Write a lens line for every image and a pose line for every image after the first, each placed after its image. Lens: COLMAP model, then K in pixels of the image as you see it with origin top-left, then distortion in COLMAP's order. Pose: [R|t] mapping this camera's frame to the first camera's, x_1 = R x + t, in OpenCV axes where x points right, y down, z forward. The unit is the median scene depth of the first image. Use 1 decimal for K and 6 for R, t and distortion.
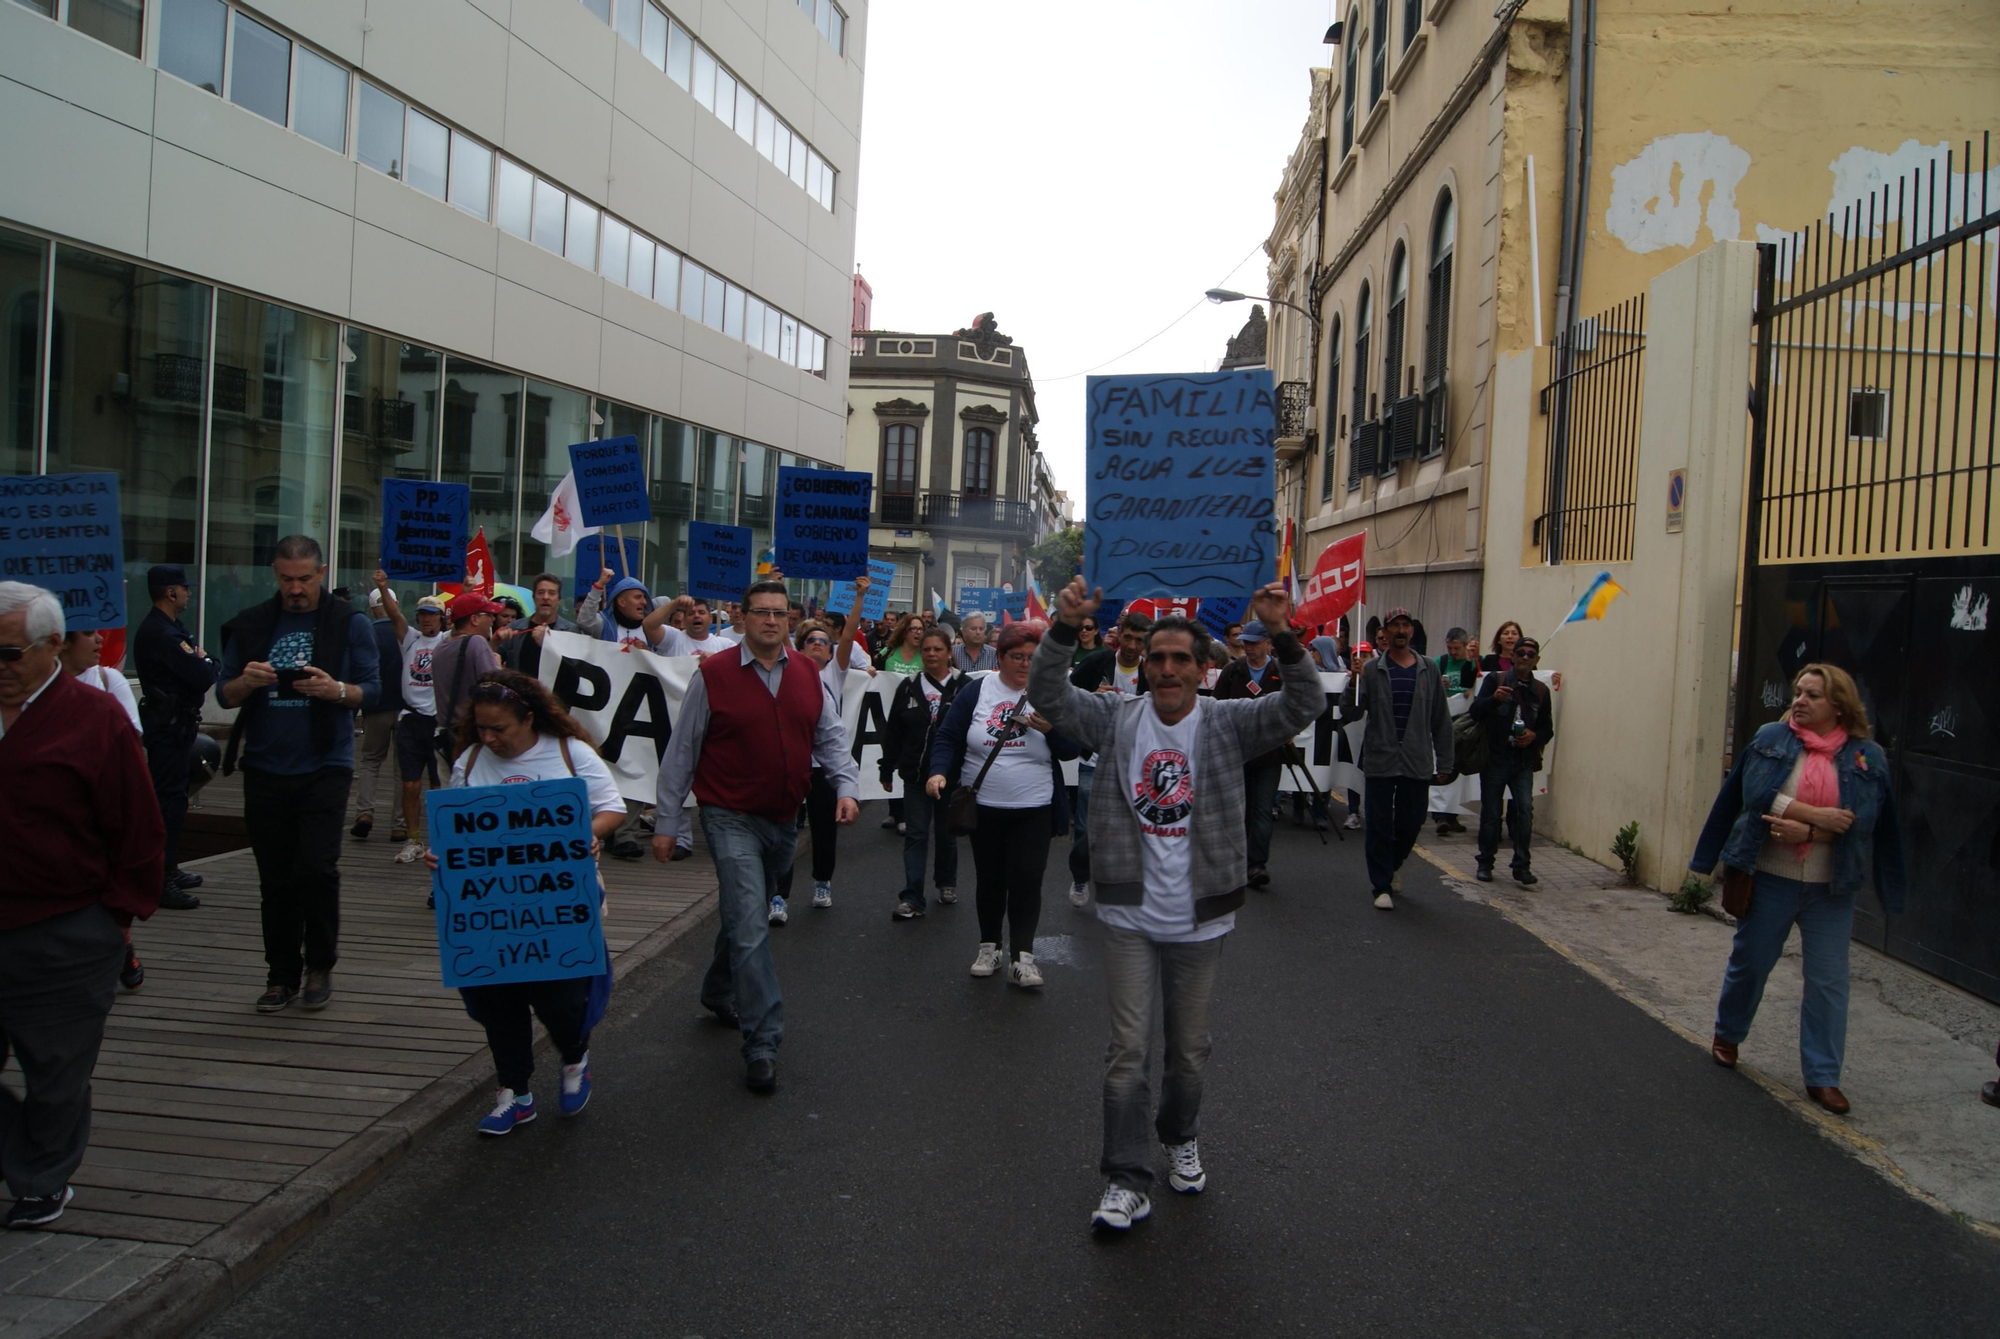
lens RADIAL K [[1560.1, 0, 1038.7], [0, 1560.1, 669.6], [0, 0, 1]] dist [-0.107765, 0.015466]
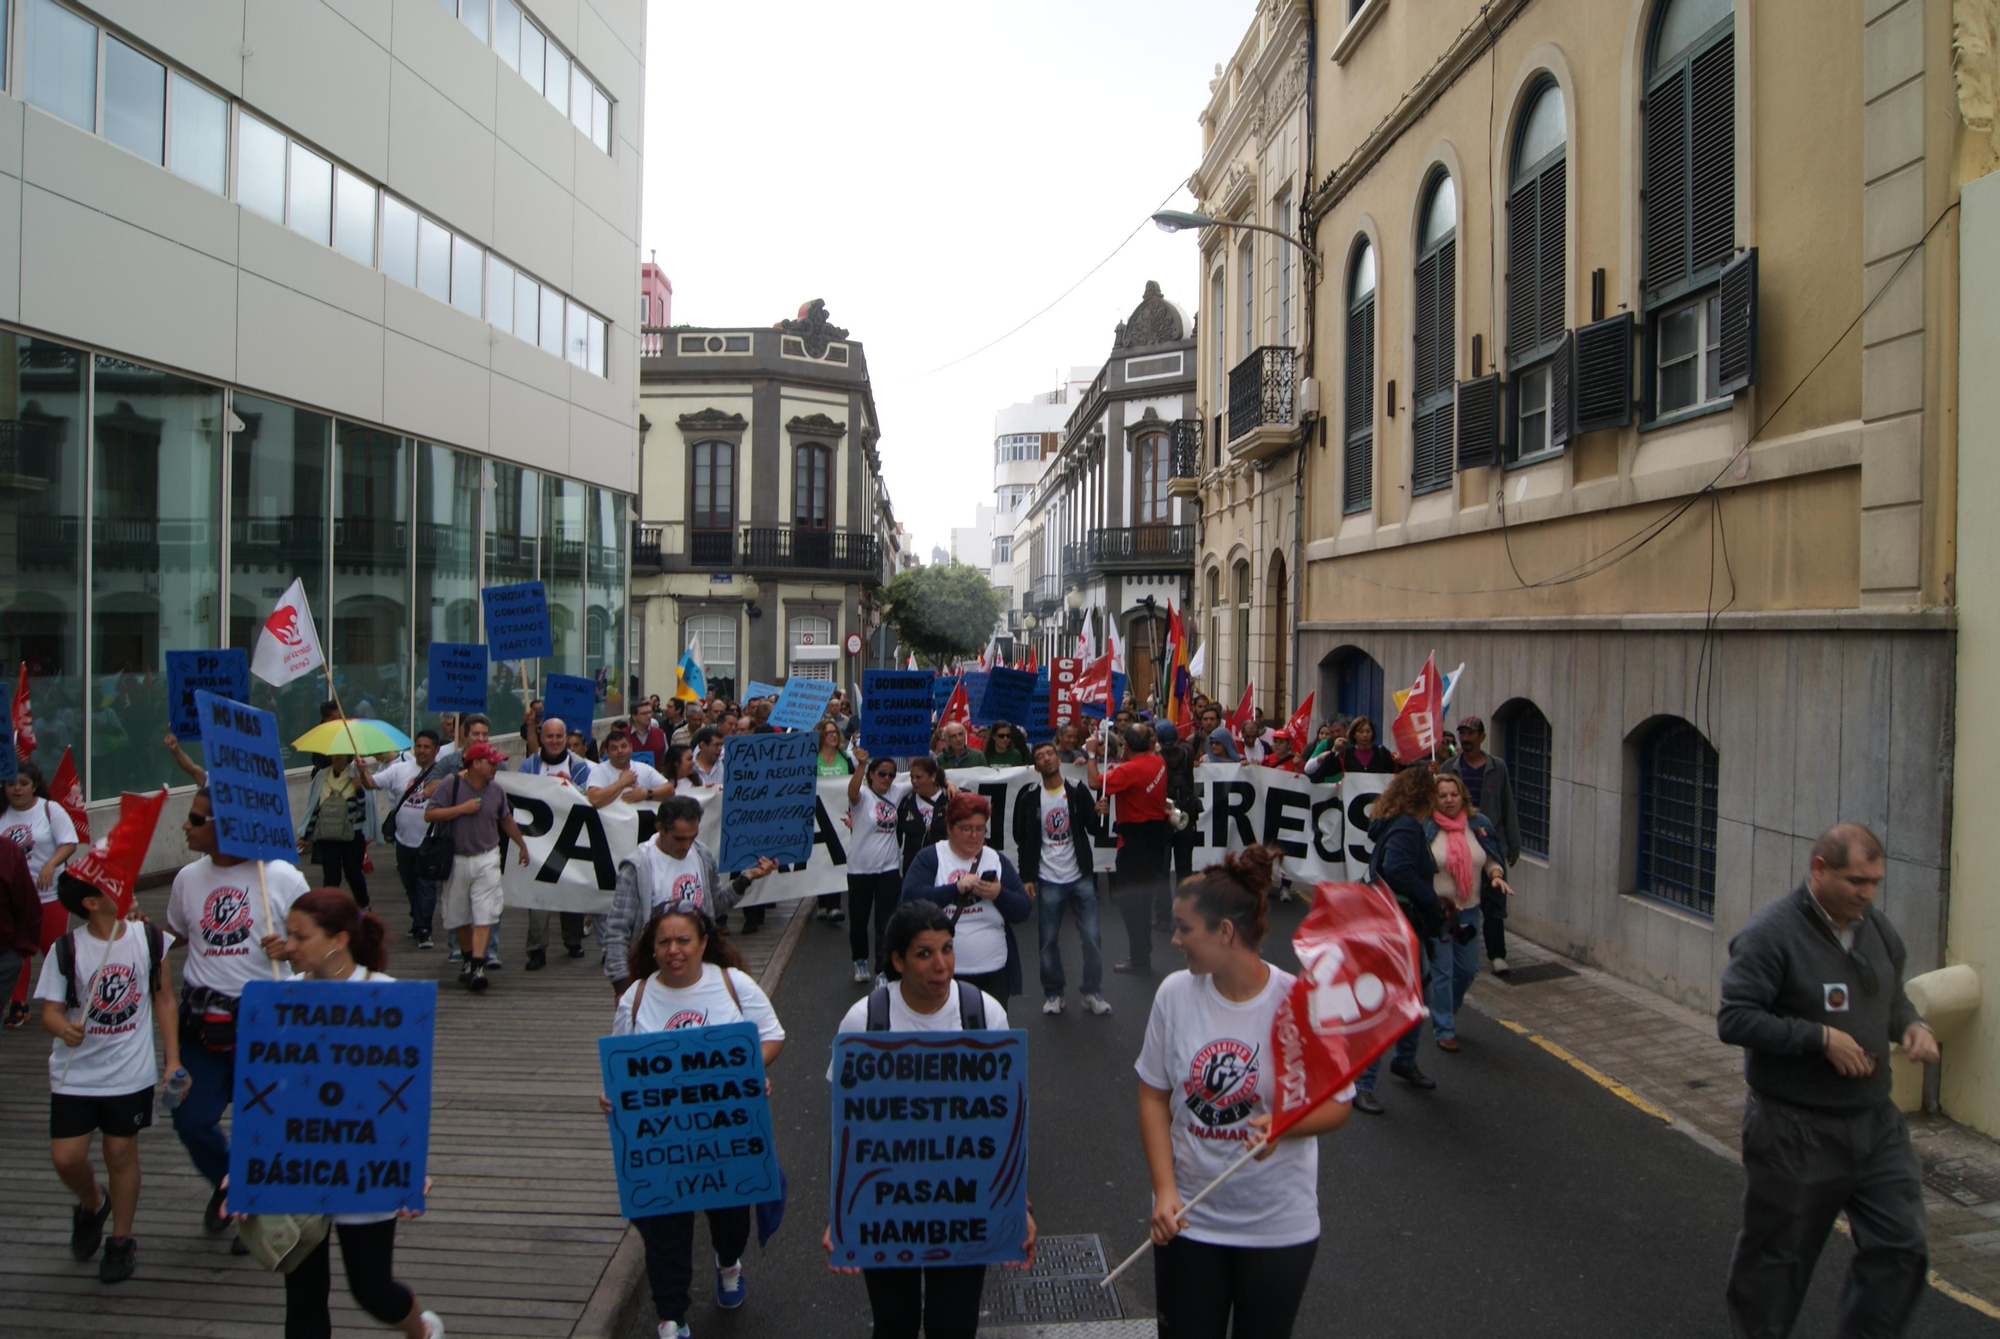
lens RADIAL K [[1560.1, 0, 1038.7], [0, 1560.1, 669.6], [0, 0, 1]] dist [-0.107765, 0.015466]
pose [[0.992990, -0.041359, 0.110729, -0.015551], [0.043612, 0.998886, -0.017999, -0.019909], [-0.109861, 0.022702, 0.993688, 0.199536]]
